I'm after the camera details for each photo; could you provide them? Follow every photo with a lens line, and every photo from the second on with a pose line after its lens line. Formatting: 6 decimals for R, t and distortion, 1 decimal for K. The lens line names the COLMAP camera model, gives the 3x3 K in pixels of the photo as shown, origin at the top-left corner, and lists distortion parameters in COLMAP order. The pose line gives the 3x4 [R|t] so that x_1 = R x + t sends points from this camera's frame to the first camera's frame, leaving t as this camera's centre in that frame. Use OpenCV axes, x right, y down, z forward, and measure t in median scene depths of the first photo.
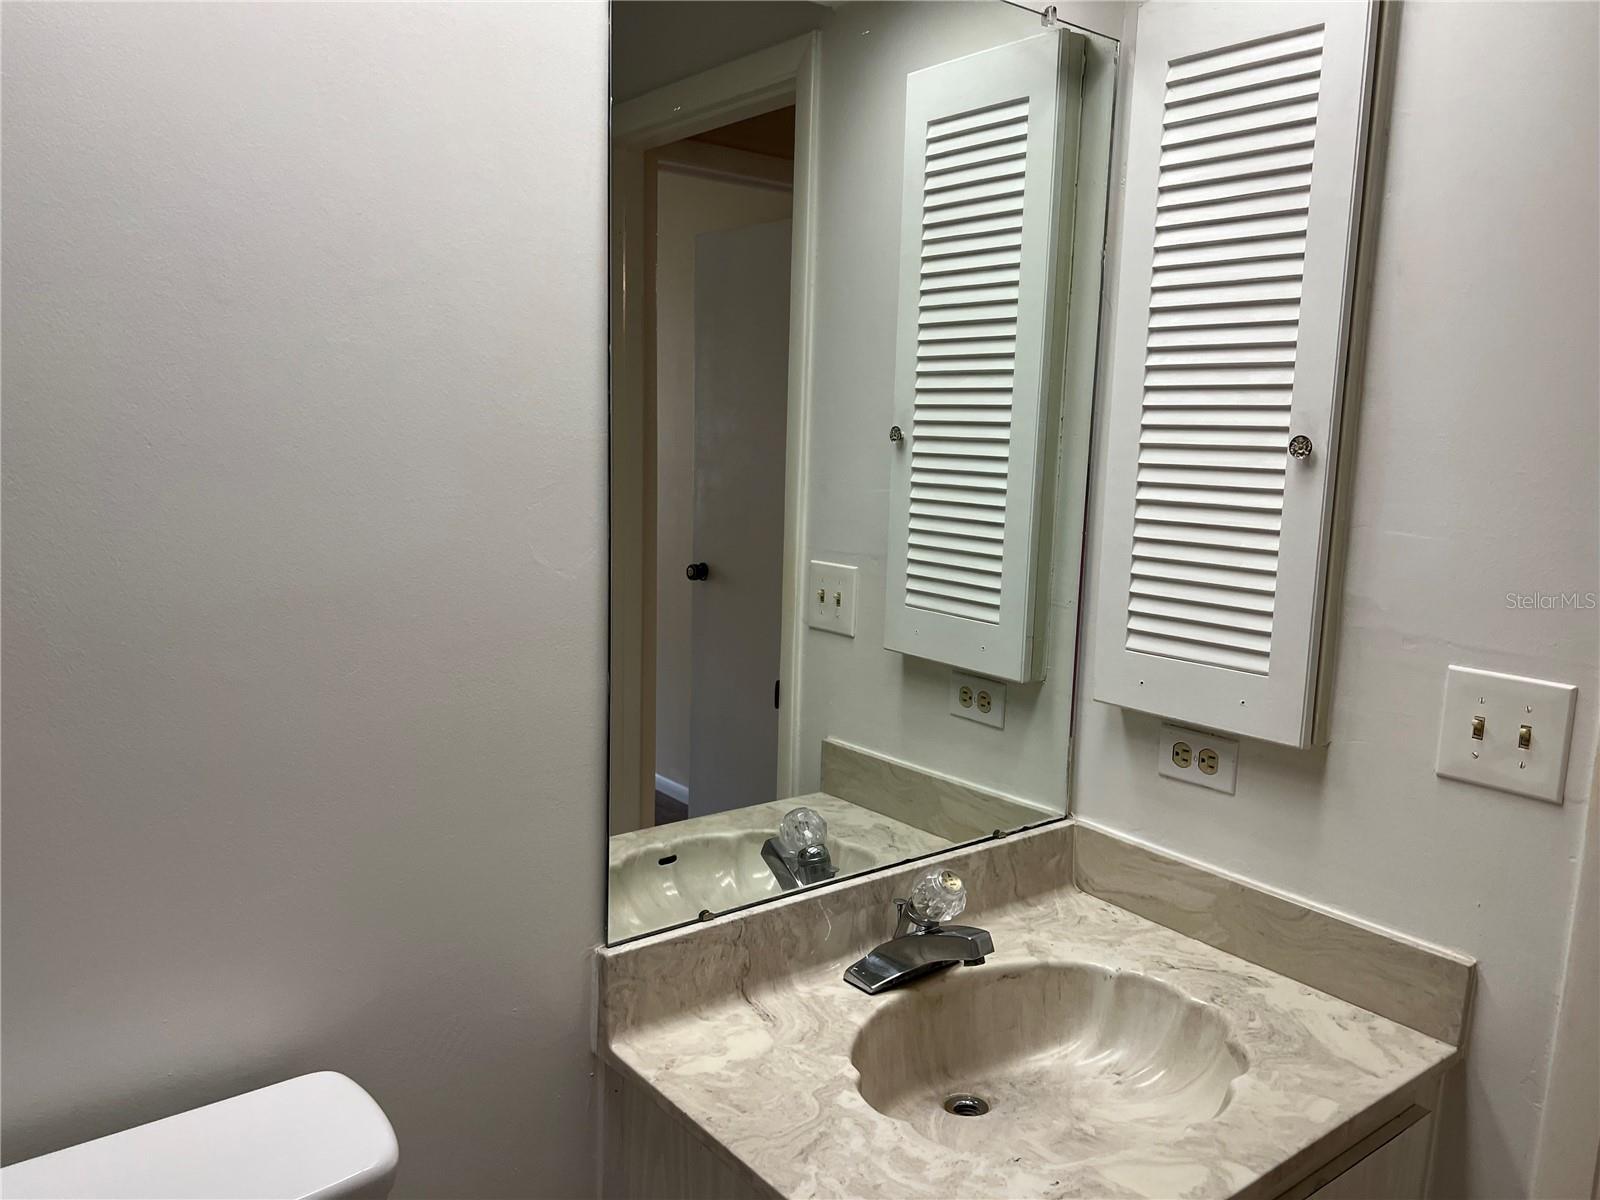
lens RADIAL K [[1211.7, 0, 800.0], [0, 1211.7, 600.0], [0, 0, 1]] dist [0.060256, -0.068760]
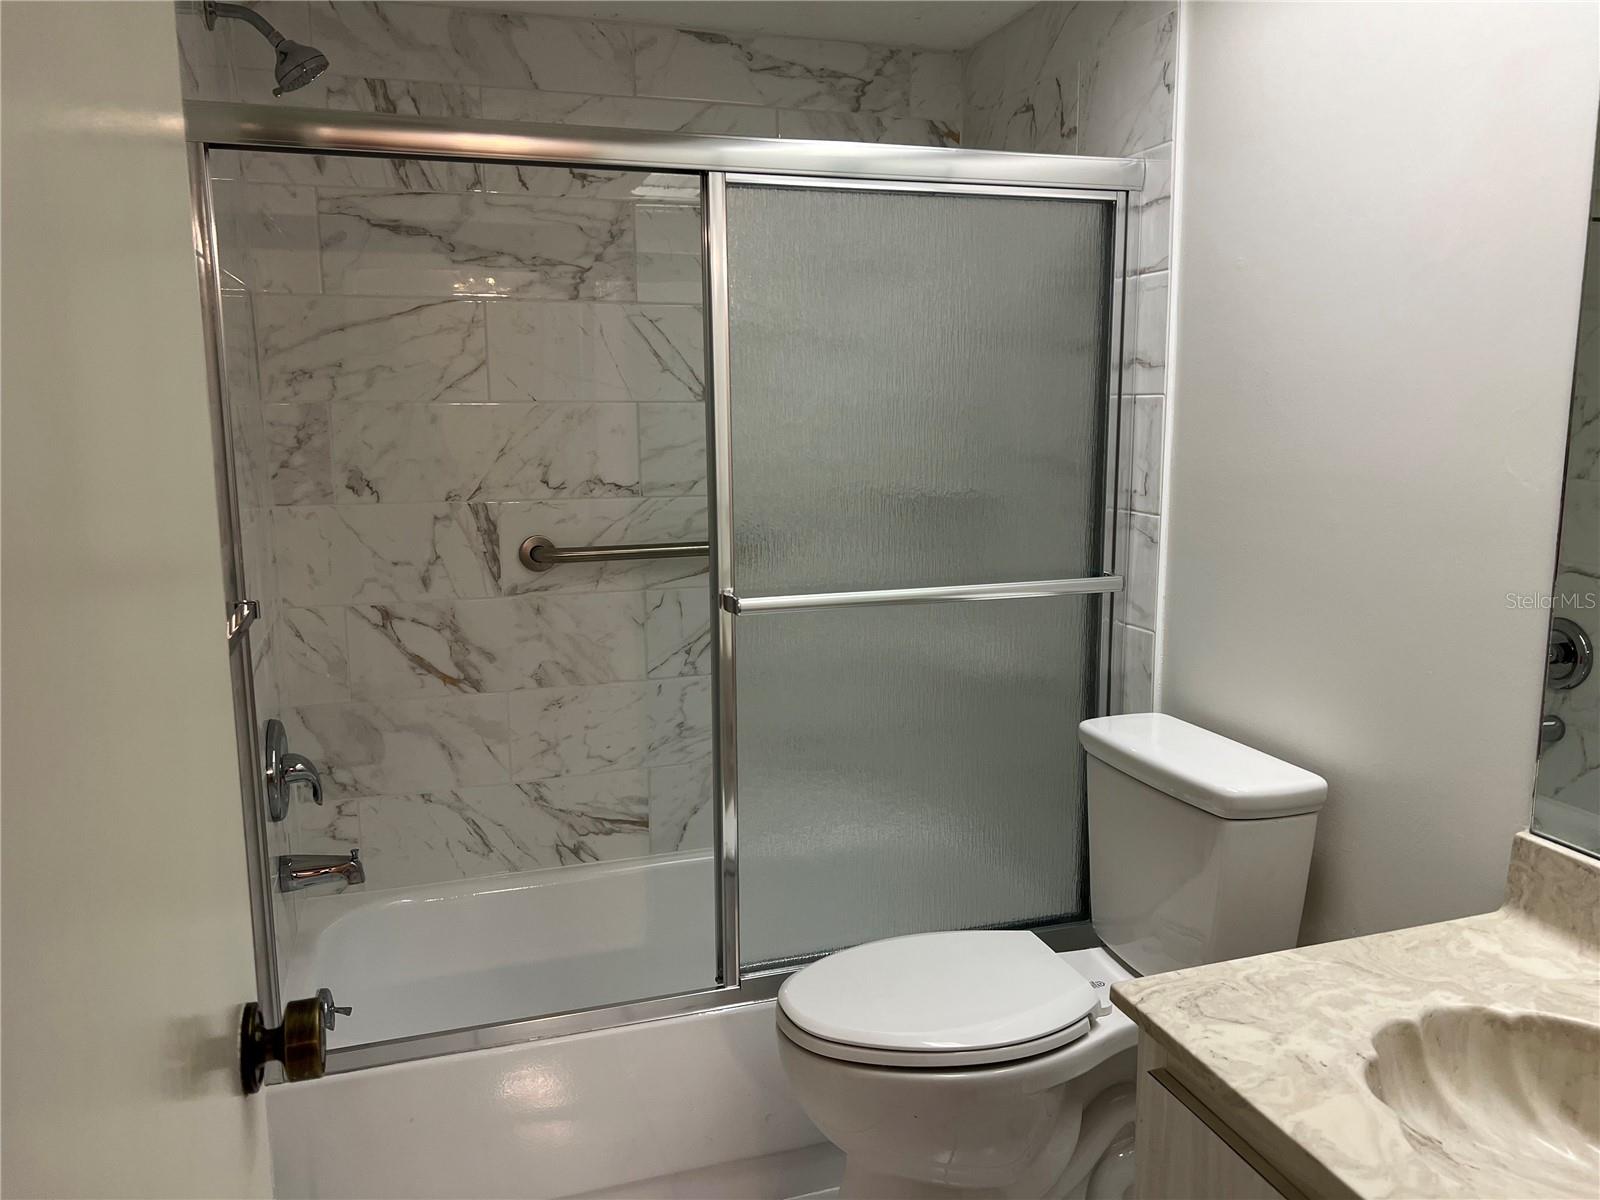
lens RADIAL K [[1211.7, 0, 800.0], [0, 1211.7, 600.0], [0, 0, 1]] dist [0.060256, -0.068760]
pose [[-0.354398, 0.133243, -0.925553, 1.105609], [-0.138928, 0.971308, 0.193026, -0.042277], [0.924717, 0.196994, -0.325718, 0.731244]]
